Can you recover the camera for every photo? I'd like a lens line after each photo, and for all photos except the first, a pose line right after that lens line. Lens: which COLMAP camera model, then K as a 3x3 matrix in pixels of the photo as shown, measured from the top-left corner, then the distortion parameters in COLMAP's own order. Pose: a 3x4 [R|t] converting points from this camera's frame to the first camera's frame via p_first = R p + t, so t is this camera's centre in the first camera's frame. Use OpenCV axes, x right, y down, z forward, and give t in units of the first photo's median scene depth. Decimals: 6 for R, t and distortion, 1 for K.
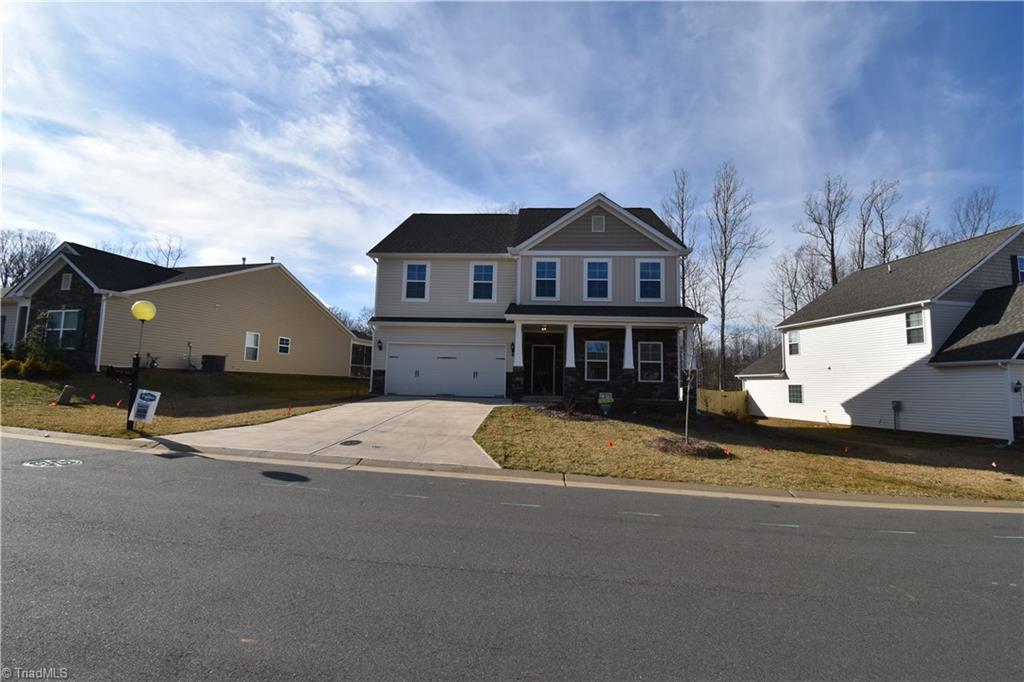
lens RADIAL K [[458.3, 0, 522.3], [0, 458.3, 332.8], [0, 0, 1]] dist [0.005993, -0.017079]
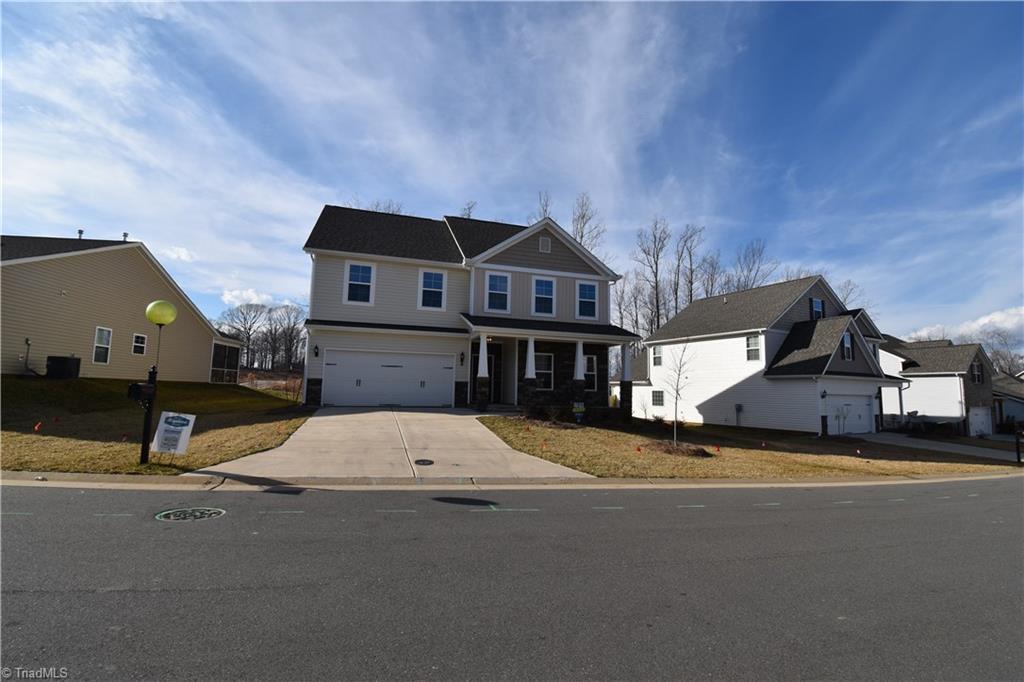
lens RADIAL K [[458.3, 0, 523.9], [0, 458.3, 347.3], [0, 0, 1]] dist [0.005993, -0.017079]
pose [[0.930796, 0.030962, 0.364226, -0.202038], [-0.041258, 0.998938, 0.020517, -0.012559], [-0.363204, -0.034125, 0.931084, 0.008115]]
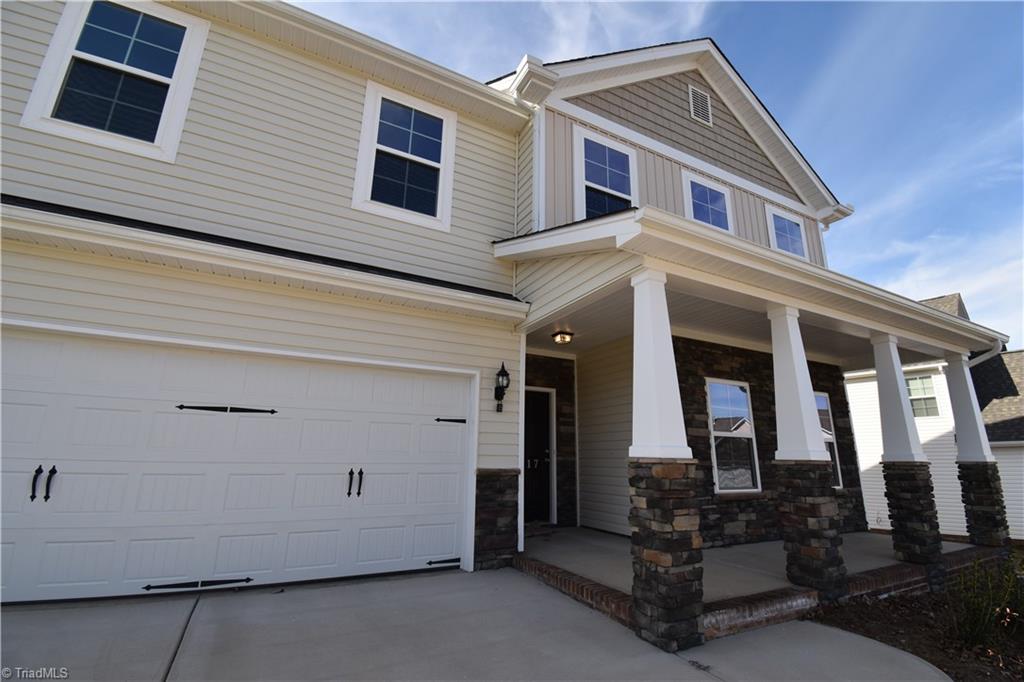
lens RADIAL K [[458.3, 0, 527.1], [0, 458.3, 338.3], [0, 0, 1]] dist [0.005993, -0.017079]
pose [[0.858473, 0.120434, 0.498518, -0.121038], [-0.055511, 0.988146, -0.143127, 0.034233], [-0.509846, 0.095198, 0.854982, 0.565014]]
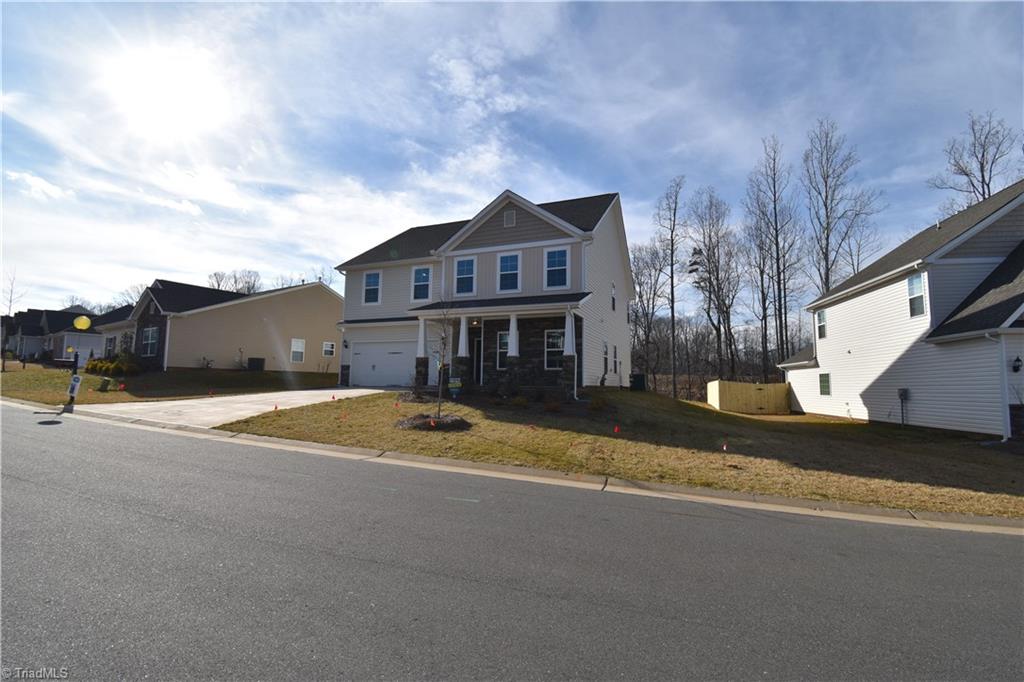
lens RADIAL K [[458.3, 0, 531.3], [0, 458.3, 318.2], [0, 0, 1]] dist [0.005993, -0.017079]
pose [[0.946581, -0.058401, -0.317135, 0.405727], [0.045685, 0.997831, -0.047395, 0.029997], [0.319215, 0.030375, 0.947196, 0.023732]]
